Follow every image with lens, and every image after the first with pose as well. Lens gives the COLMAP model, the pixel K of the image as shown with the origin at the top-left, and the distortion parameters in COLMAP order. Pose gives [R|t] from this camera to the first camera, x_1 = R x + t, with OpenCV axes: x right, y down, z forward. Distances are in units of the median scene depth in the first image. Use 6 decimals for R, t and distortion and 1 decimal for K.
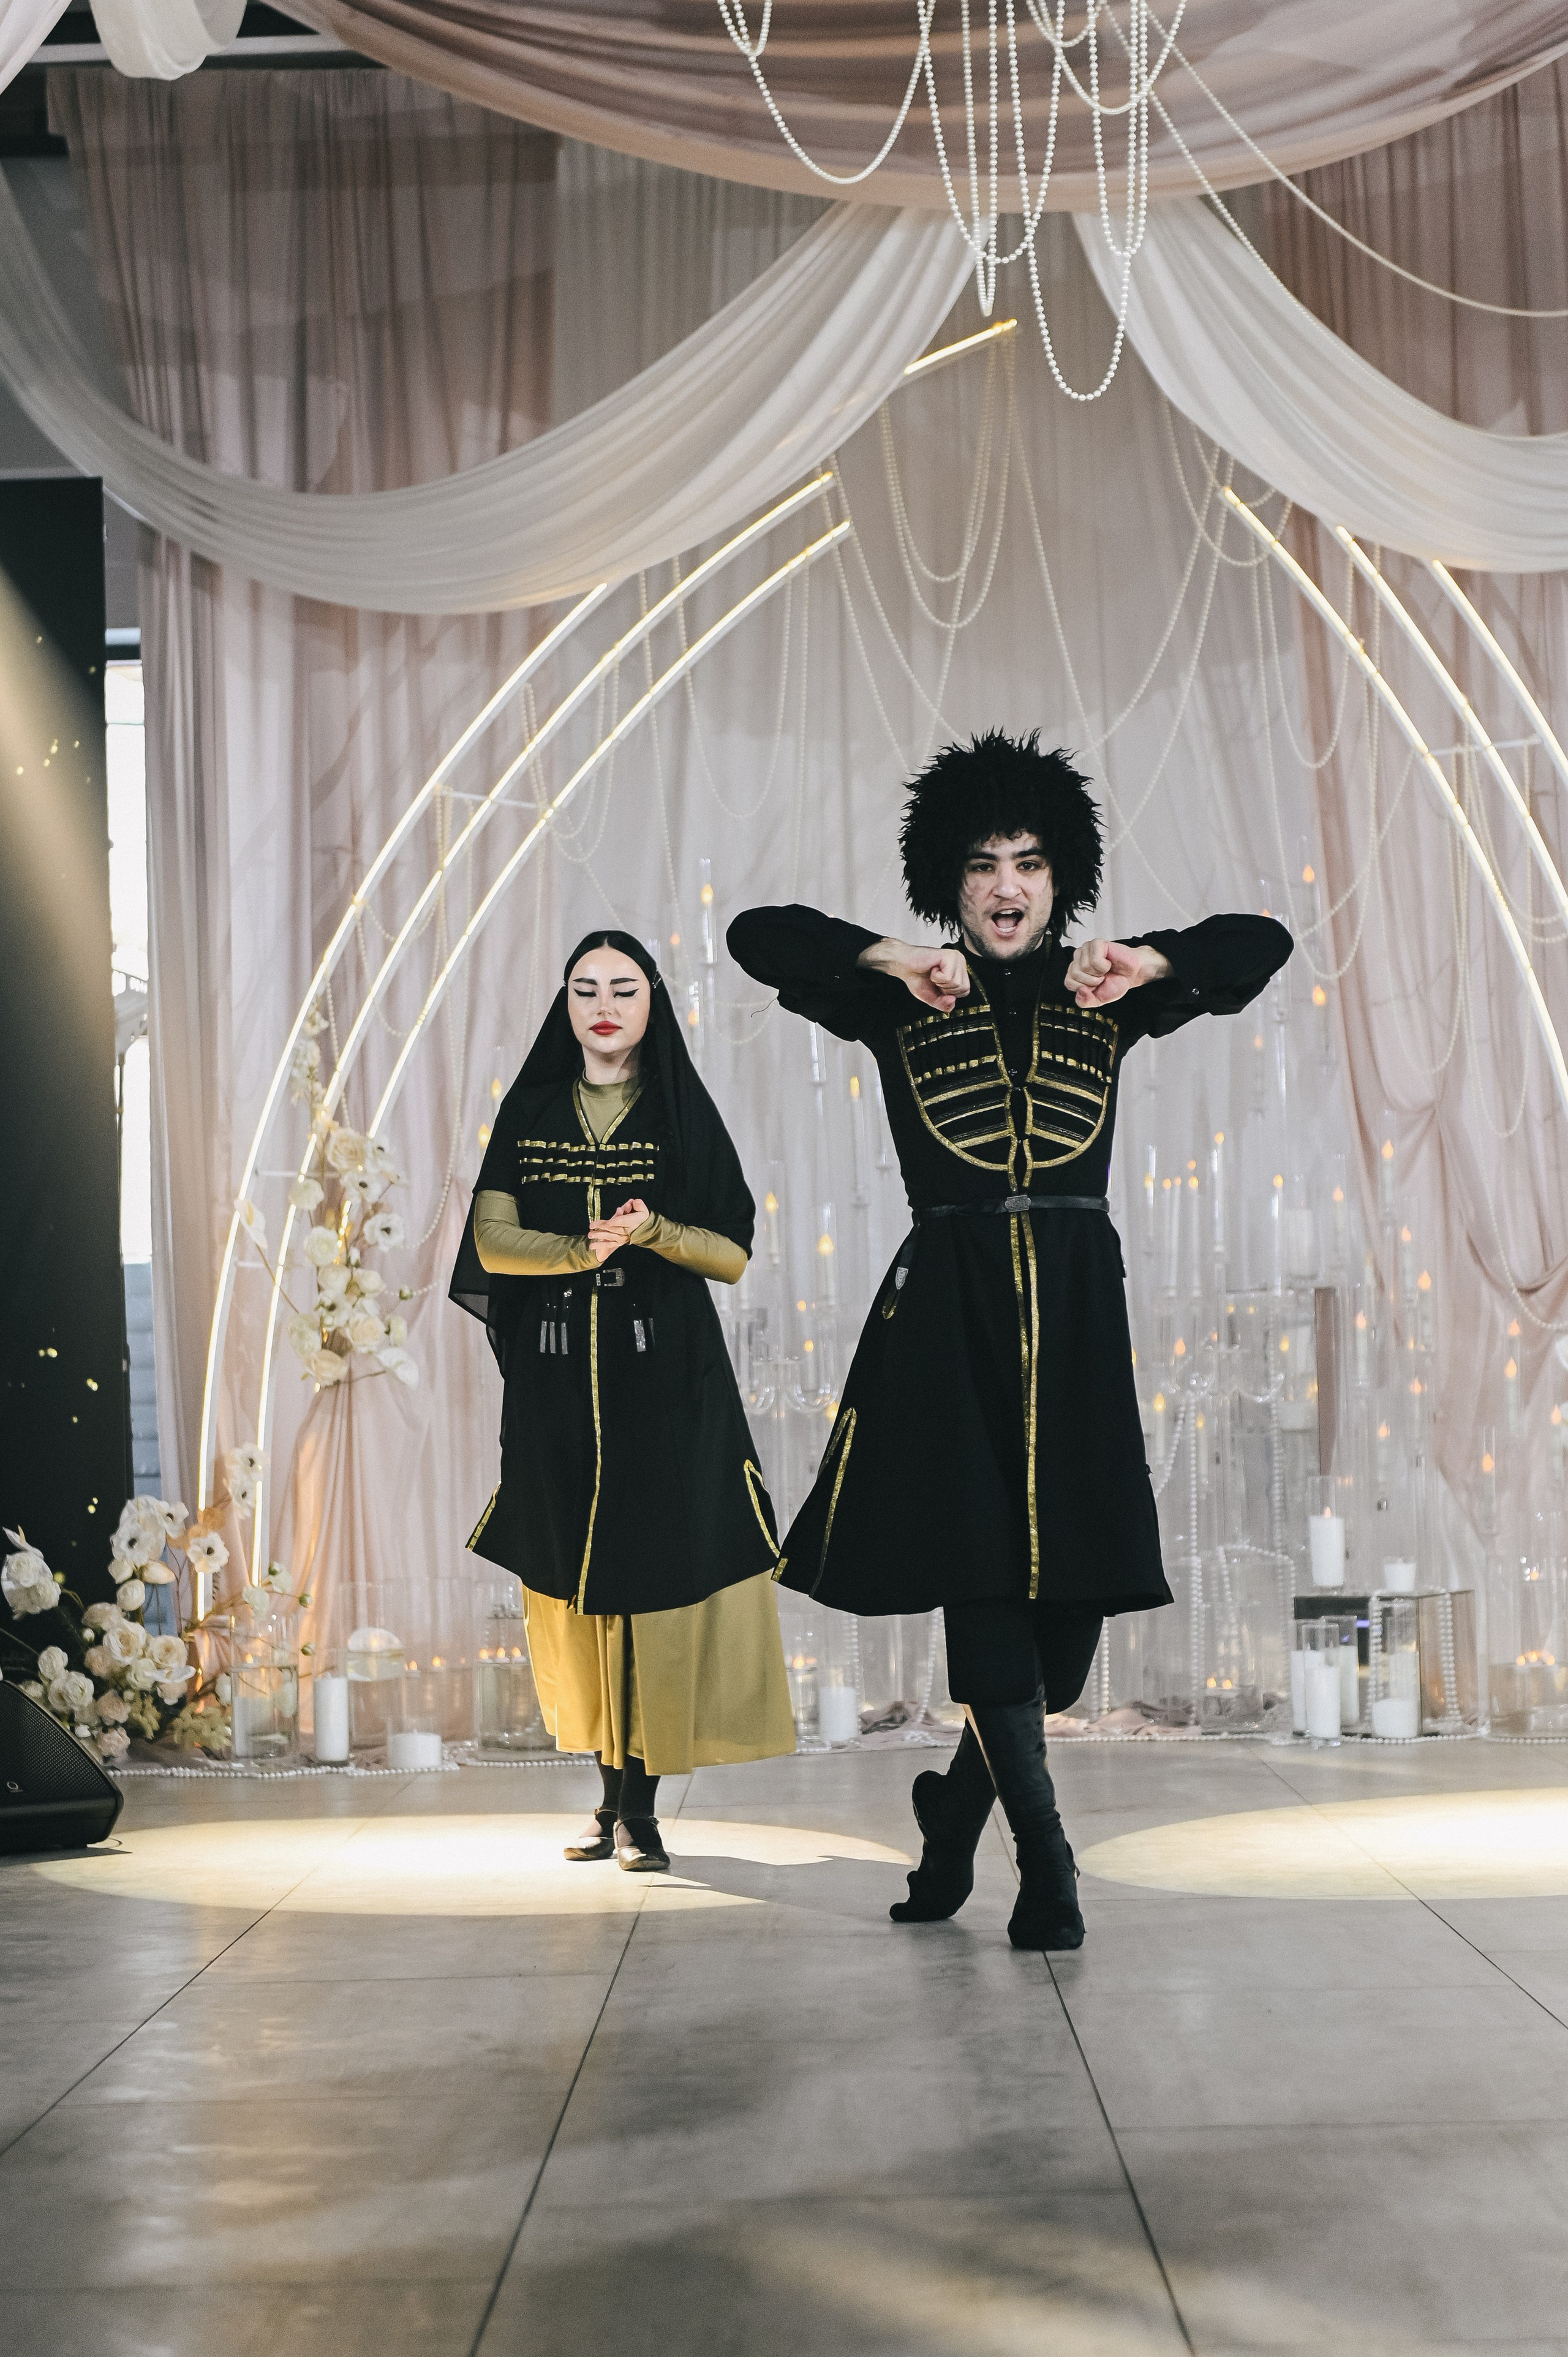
lens RADIAL K [[4842.9, 0, 778.7], [0, 4842.9, 1181.3], [0, 0, 1]] dist [0.049056, 0.000000]
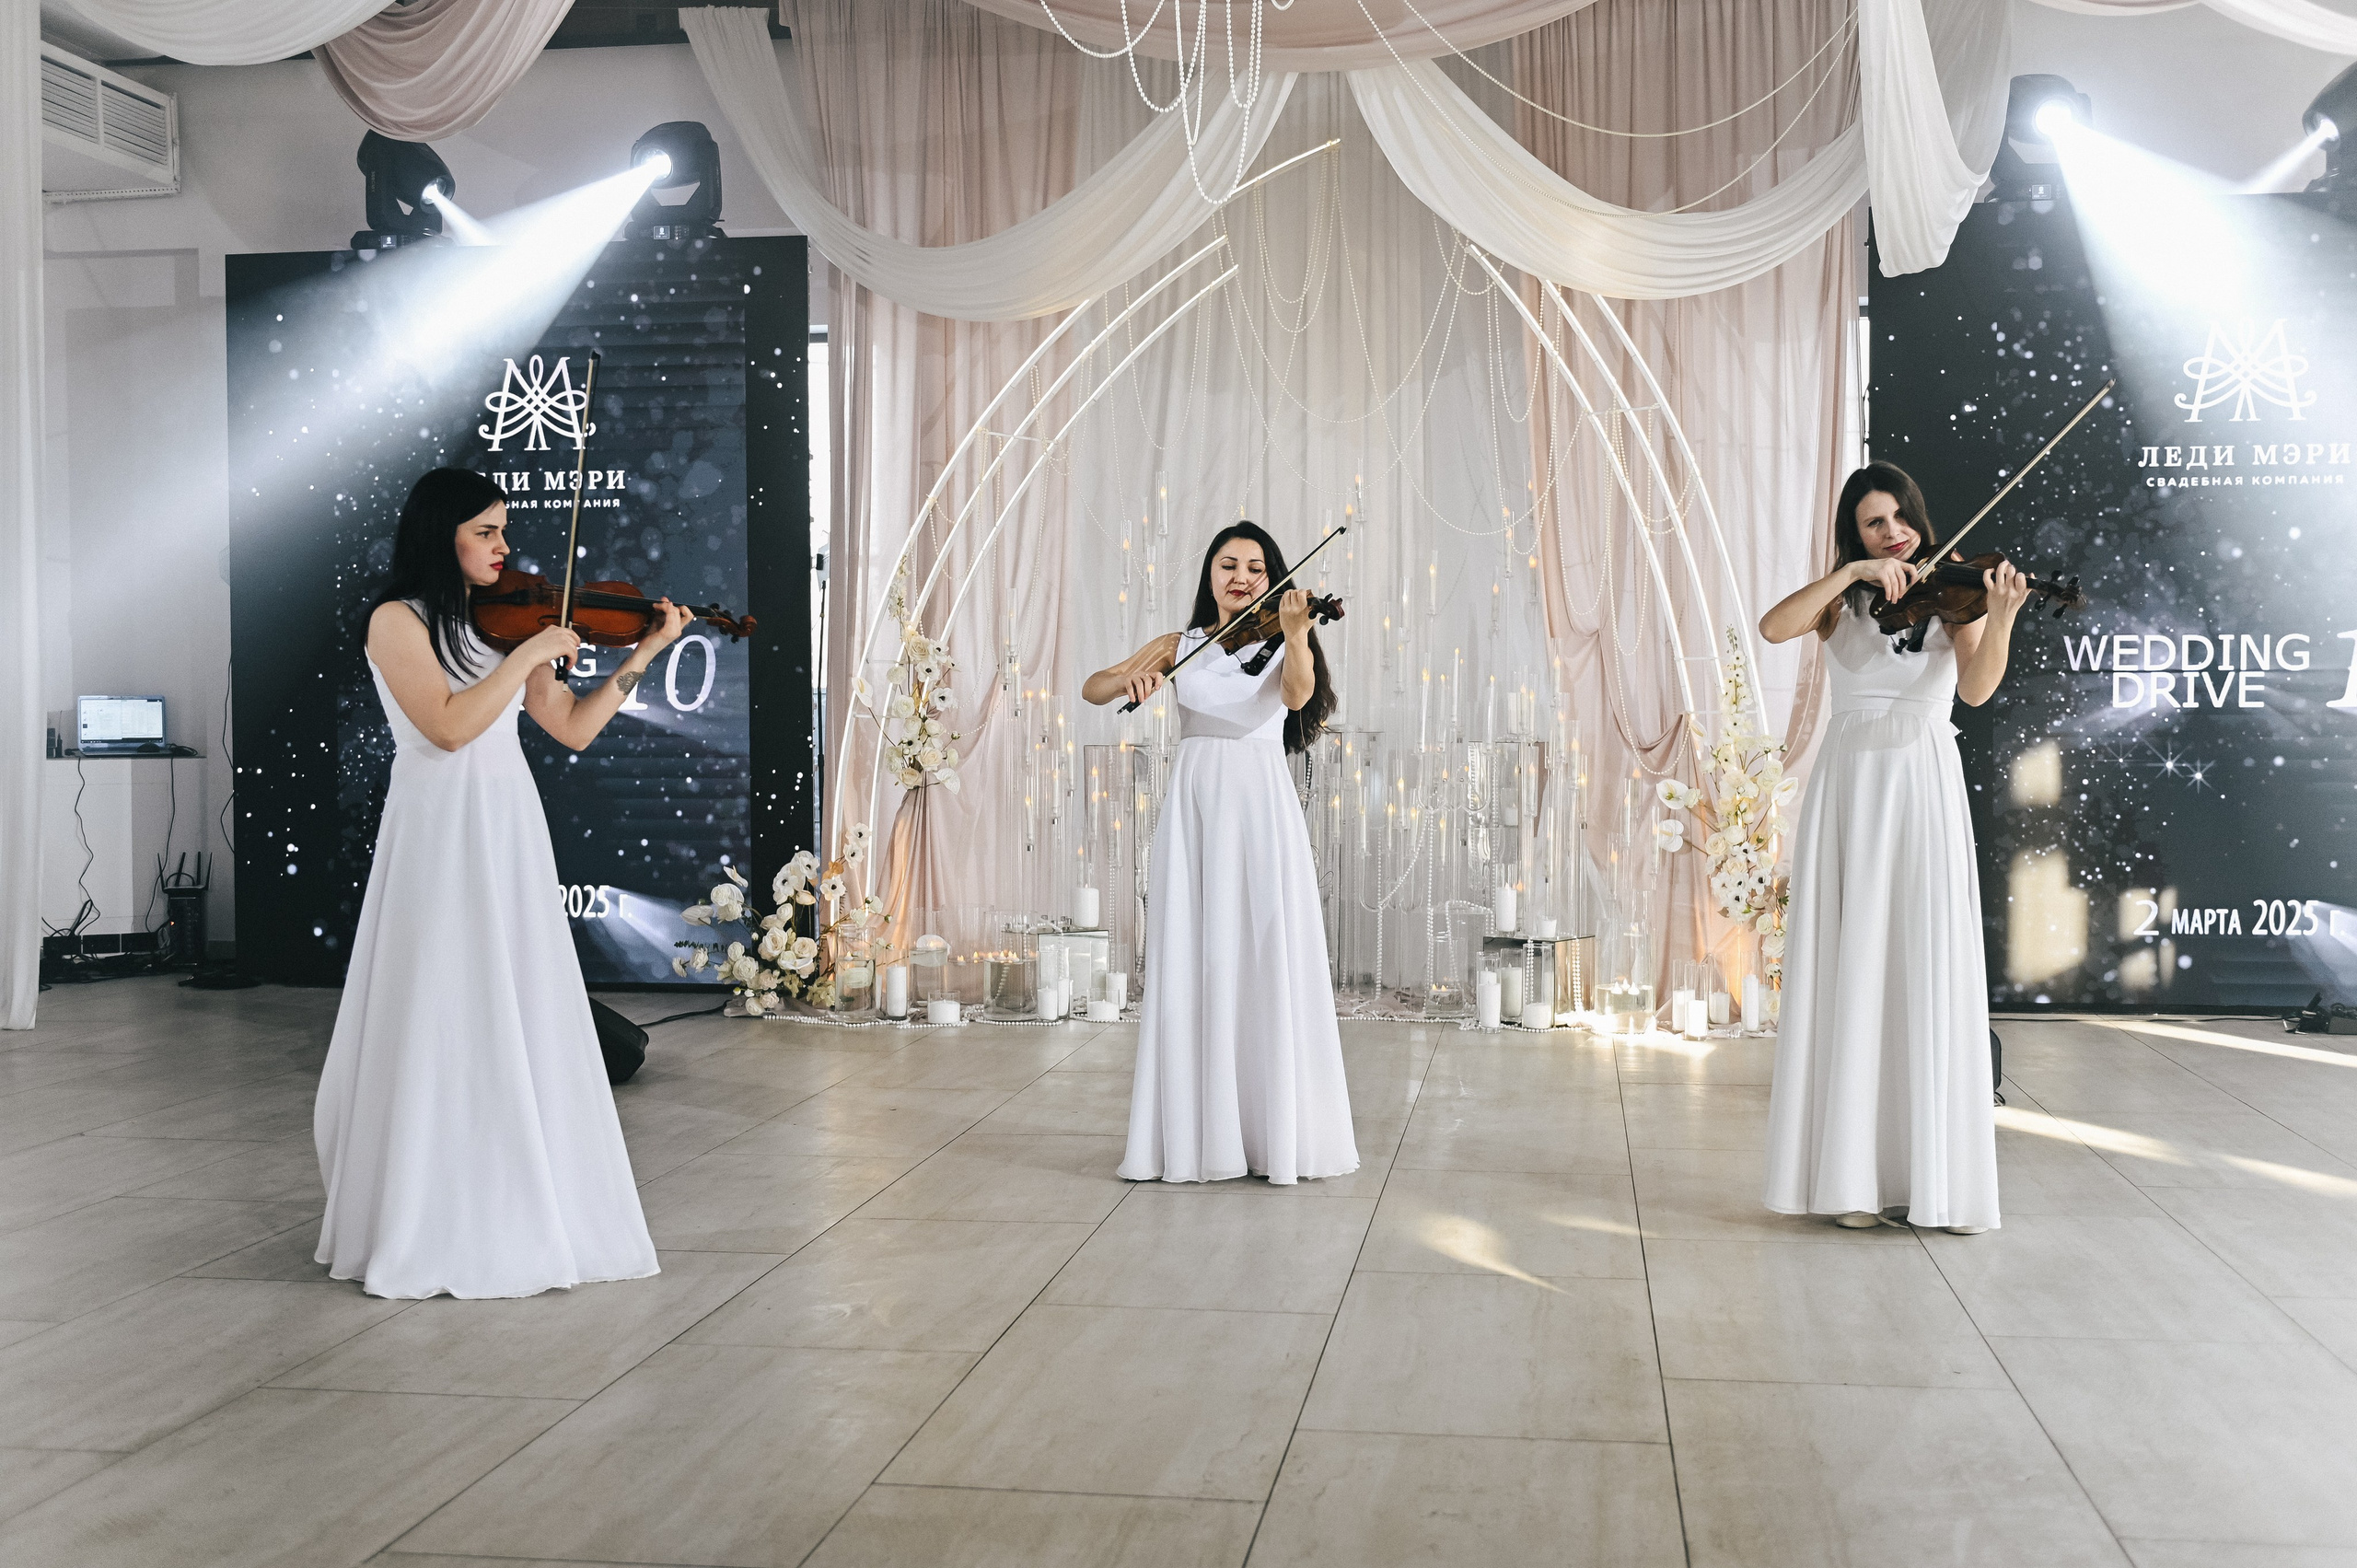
lens RADIAL K [[2615.0, 0, 1211.7], [0, 2615.0, 798.3], [0, 0, 1]] dist [-0.006013, 0.000000]
pose [[0.991227, 0.029141, -0.128918, 0.125198], [-0.018074, 0.996114, 0.086194, -0.034104], [0.130928, -0.083107, 0.987902, 0.122402]]
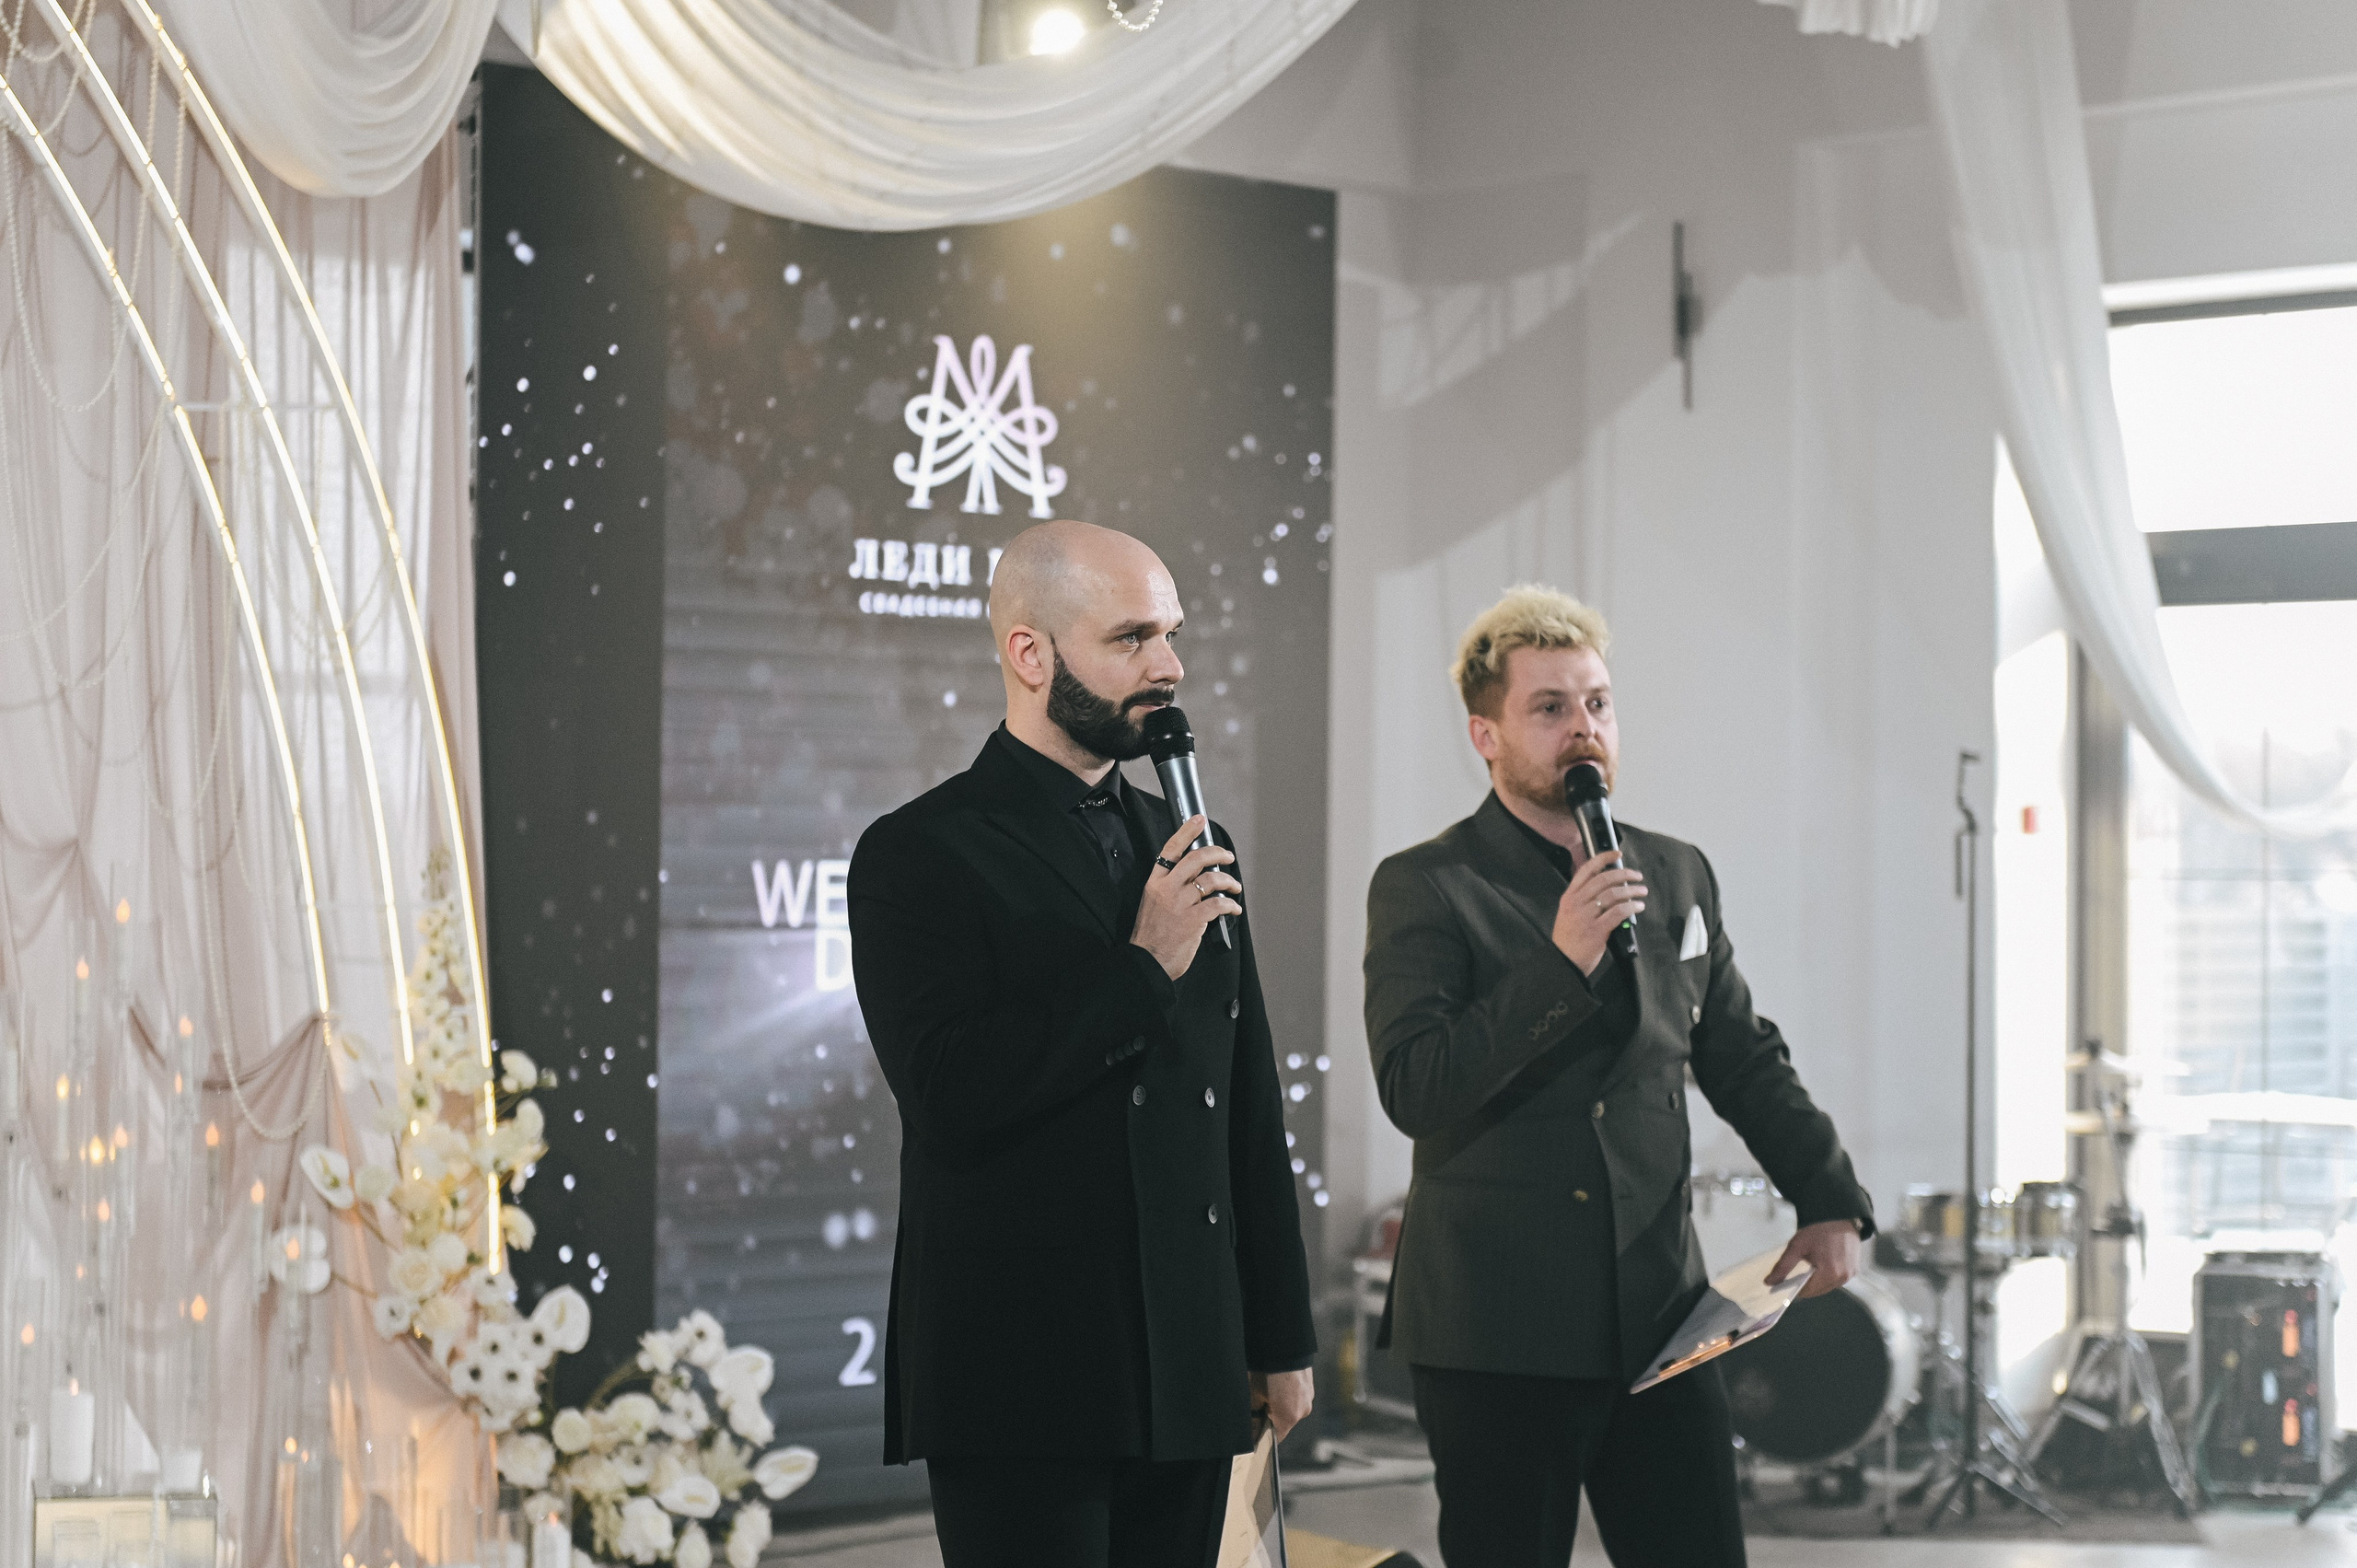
lens RADIAL K [[4843.1, 0, 1137.5], [0, 4843.1, 786.1], [0, 0, 1]] dist [0.049056, 0.000000]
pose [[0.683612, 0.041899, 0.728642, -0.334789], [-0.063043, 0.998009, 0.001759, -0.038591], [-0.727117, -0.047139, 0.684893, 0.347449]]
